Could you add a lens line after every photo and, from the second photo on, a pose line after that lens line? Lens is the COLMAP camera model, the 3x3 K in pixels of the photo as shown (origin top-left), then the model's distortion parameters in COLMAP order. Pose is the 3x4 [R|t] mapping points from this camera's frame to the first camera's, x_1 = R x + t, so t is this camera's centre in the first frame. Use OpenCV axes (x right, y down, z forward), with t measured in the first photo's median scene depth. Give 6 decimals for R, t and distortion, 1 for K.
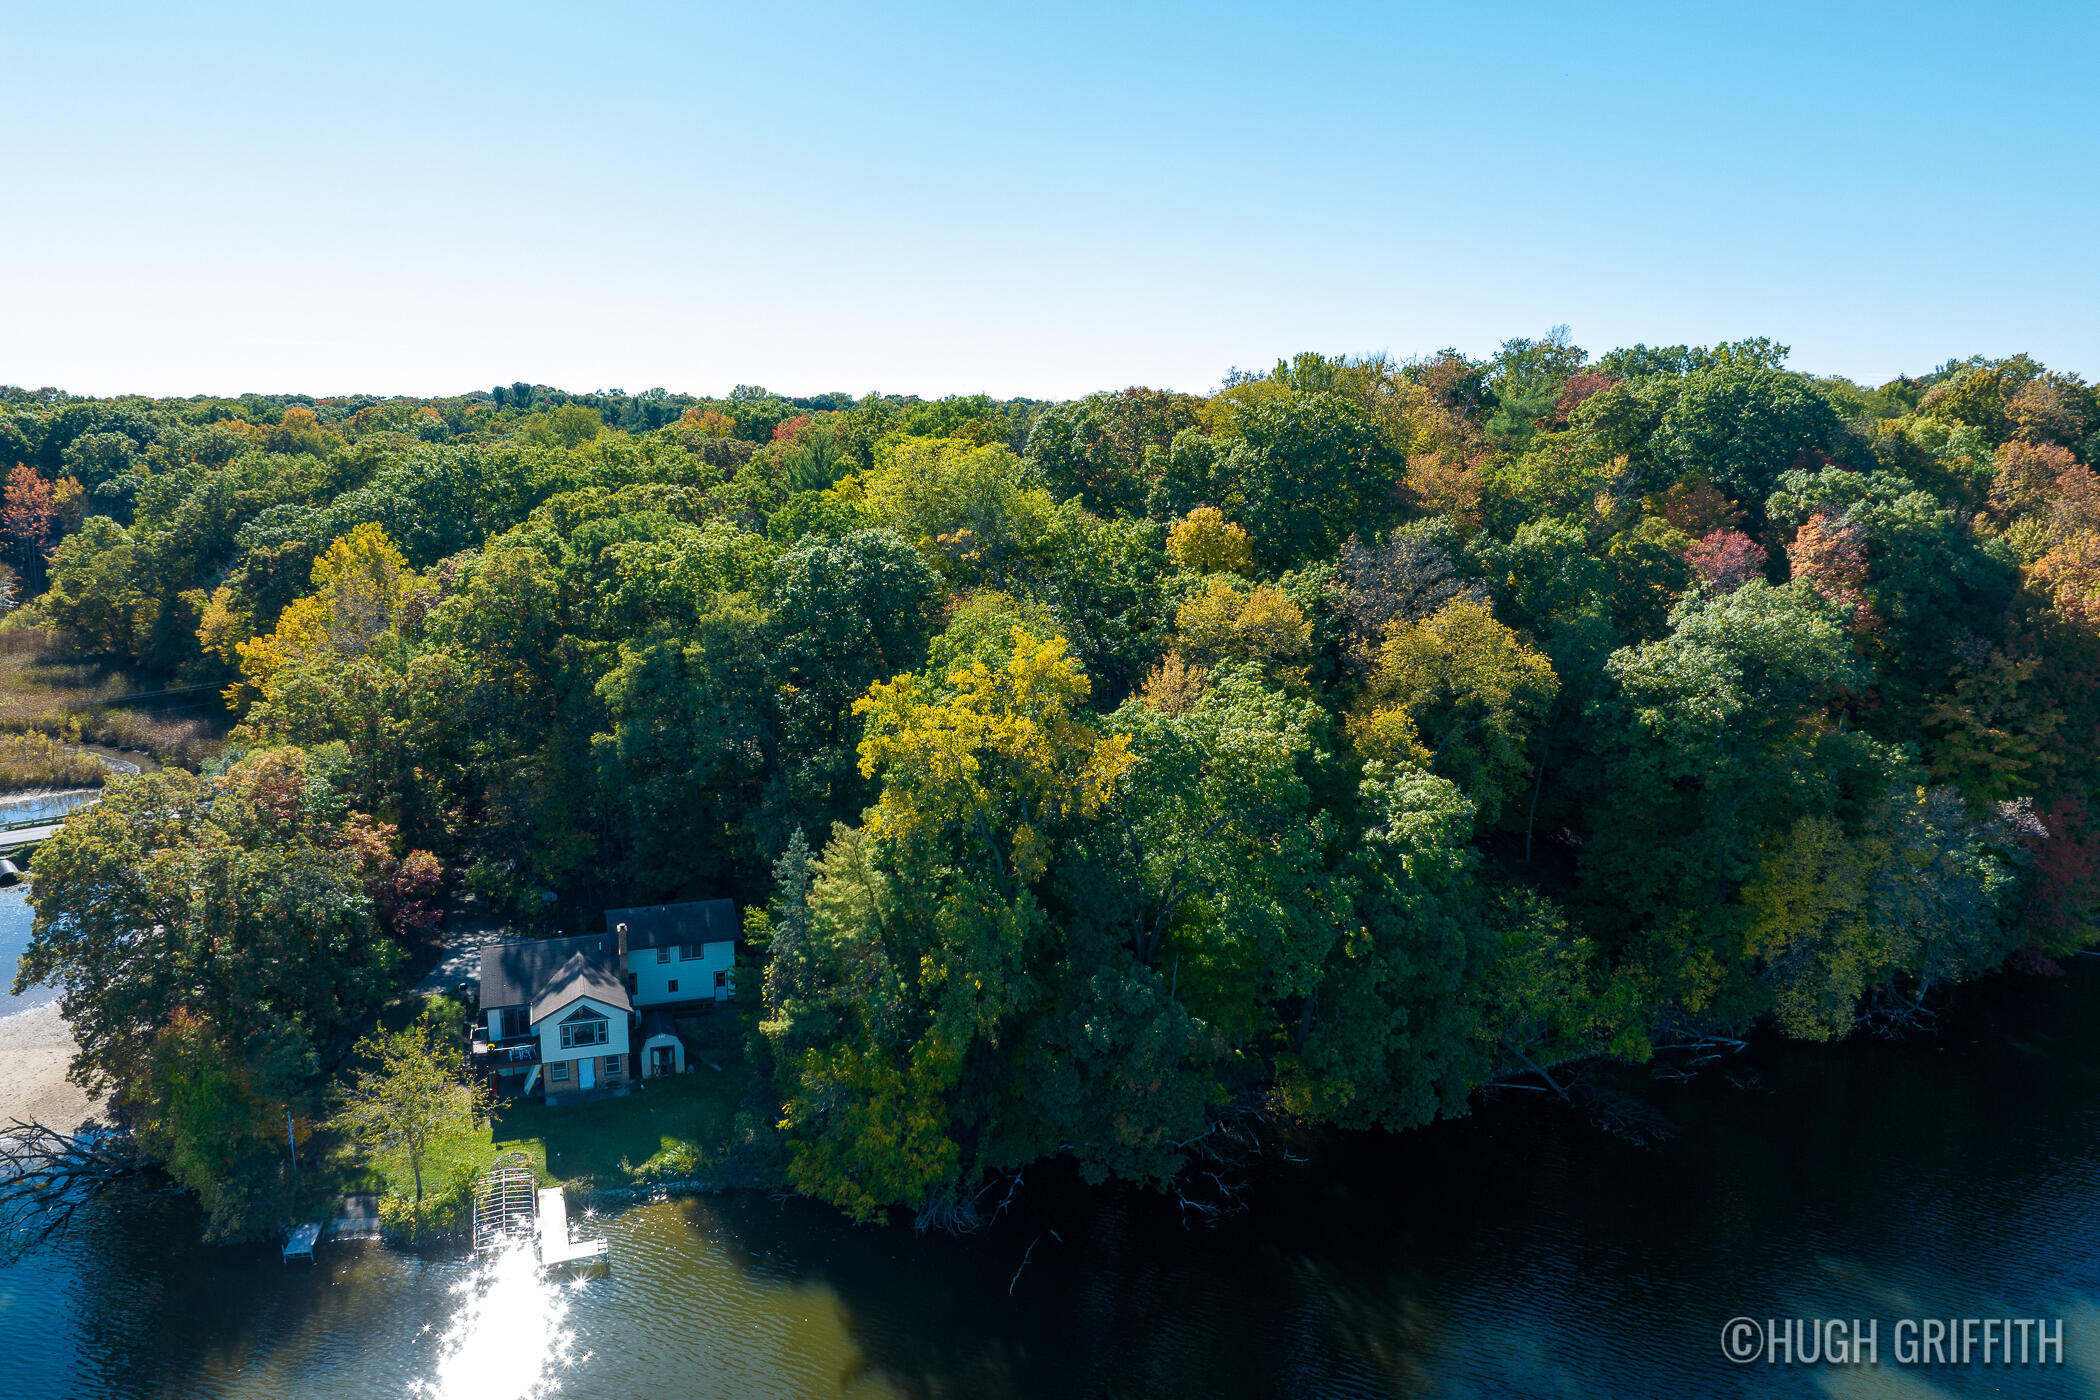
lens RADIAL K [[1483.2, 0, 1051.6], [0, 1483.2, 693.7], [0, 0, 1]] dist [-0.057045, 0.026919]
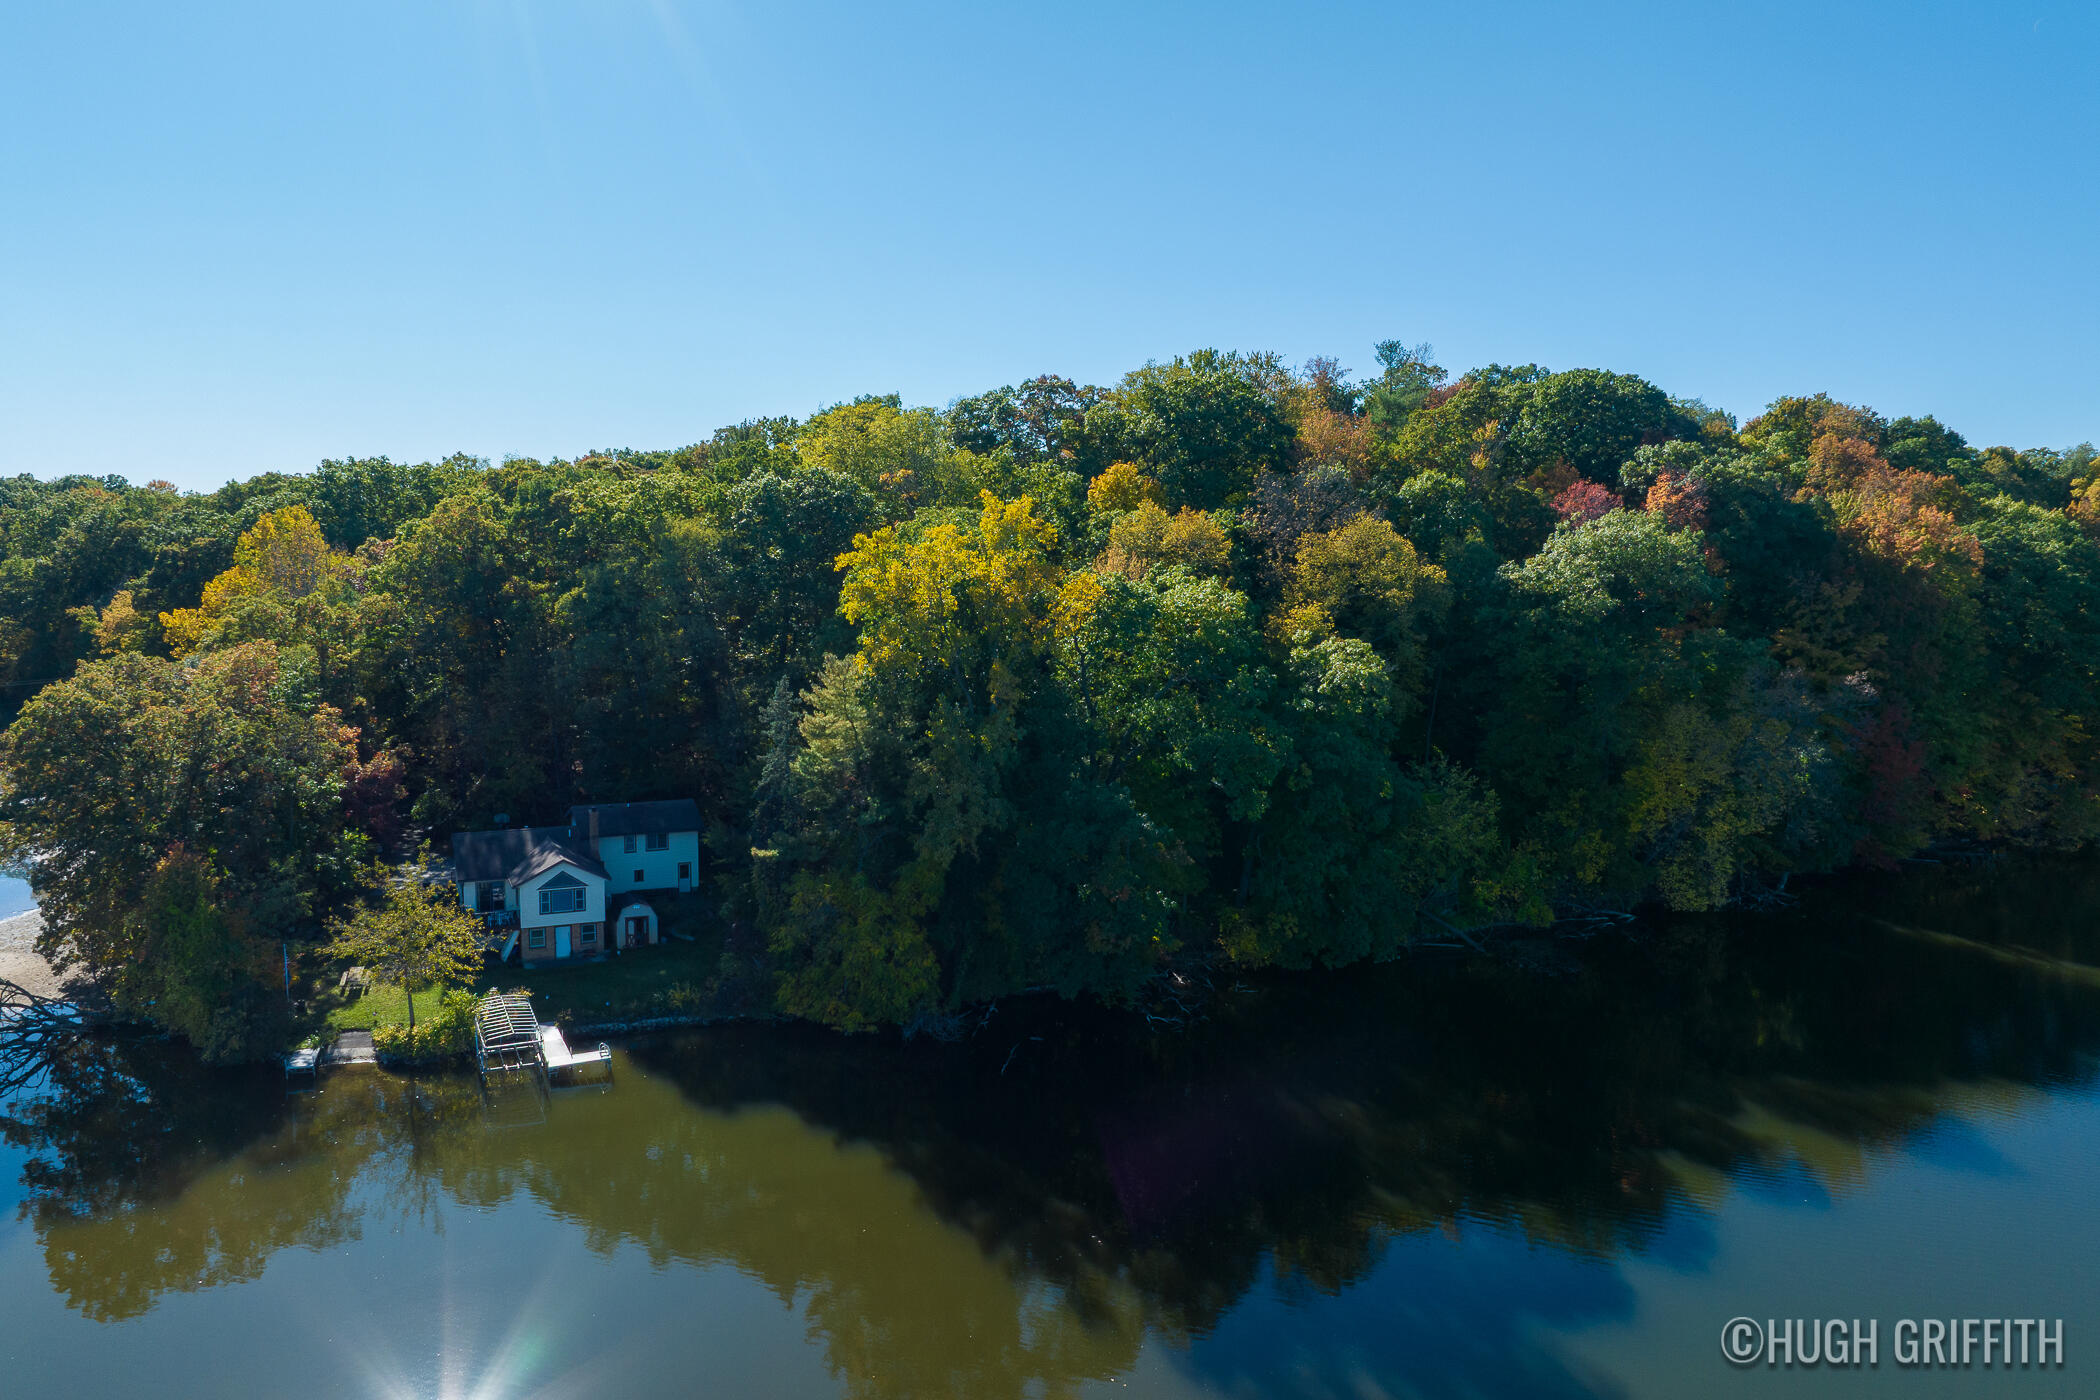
lens RADIAL K [[1483.2, 0, 1050.1], [0, 1483.2, 689.4], [0, 0, 1]] dist [-0.057045, 0.026919]
pose [[0.994923, -0.009547, 0.100184, -0.067746], [0.018539, 0.995840, -0.089215, 0.155695], [-0.098915, 0.090620, 0.990961, -0.061021]]
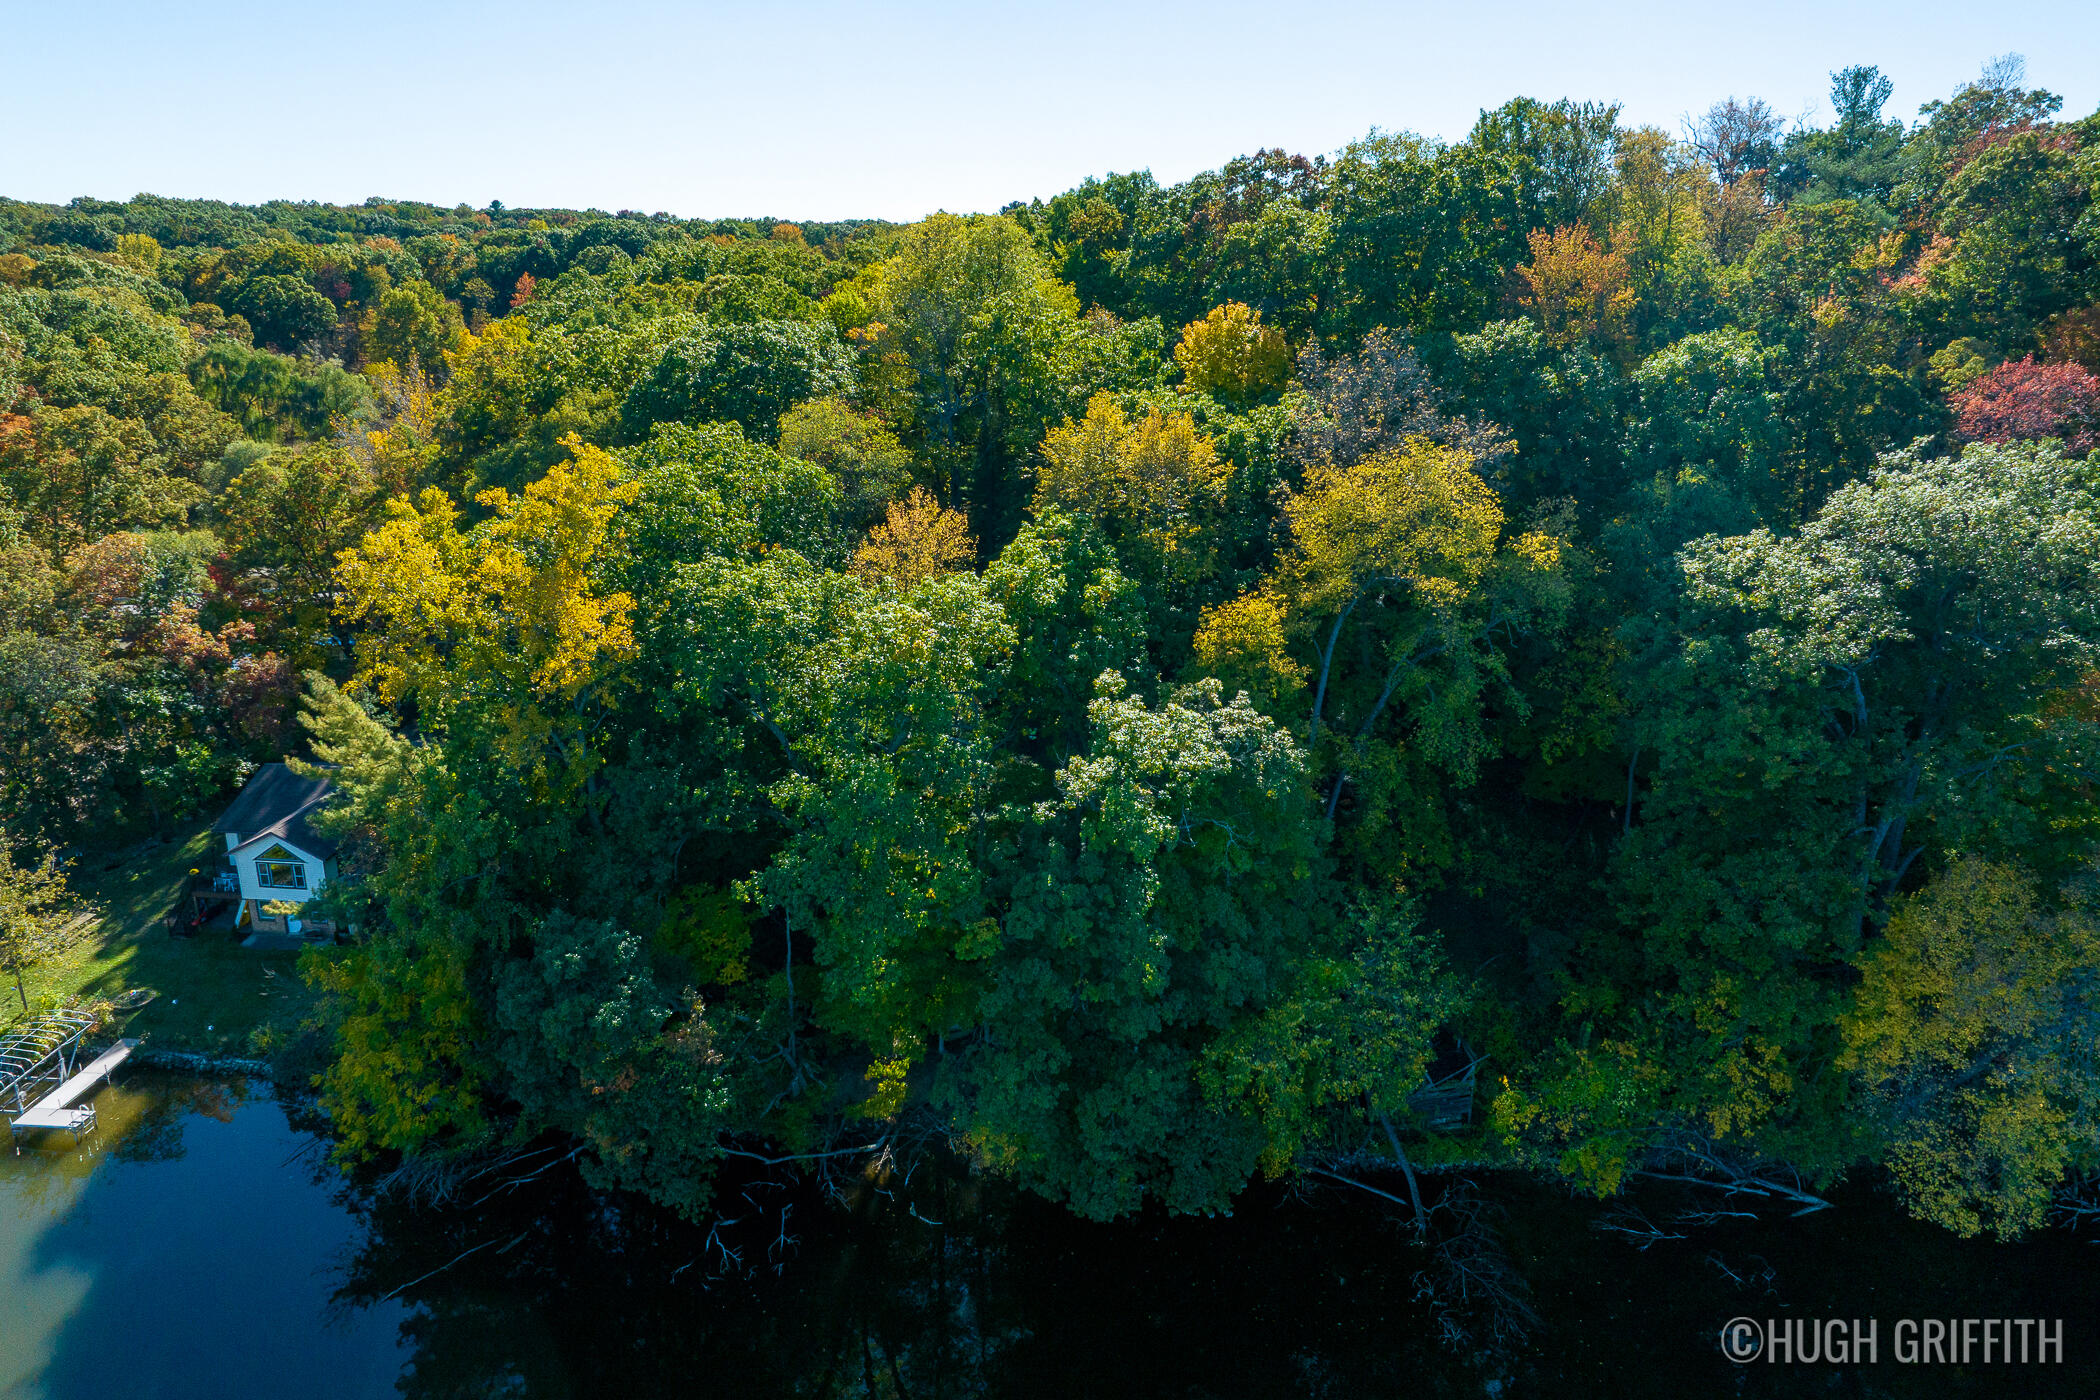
lens RADIAL K [[1483.2, 0, 1050.5], [0, 1483.2, 699.2], [0, 0, 1]] dist [-0.057045, 0.026919]
pose [[0.912425, 0.119484, -0.391413, 0.381873], [-0.076353, 0.989337, 0.124023, -0.018538], [0.402058, -0.083276, 0.911819, 0.327269]]
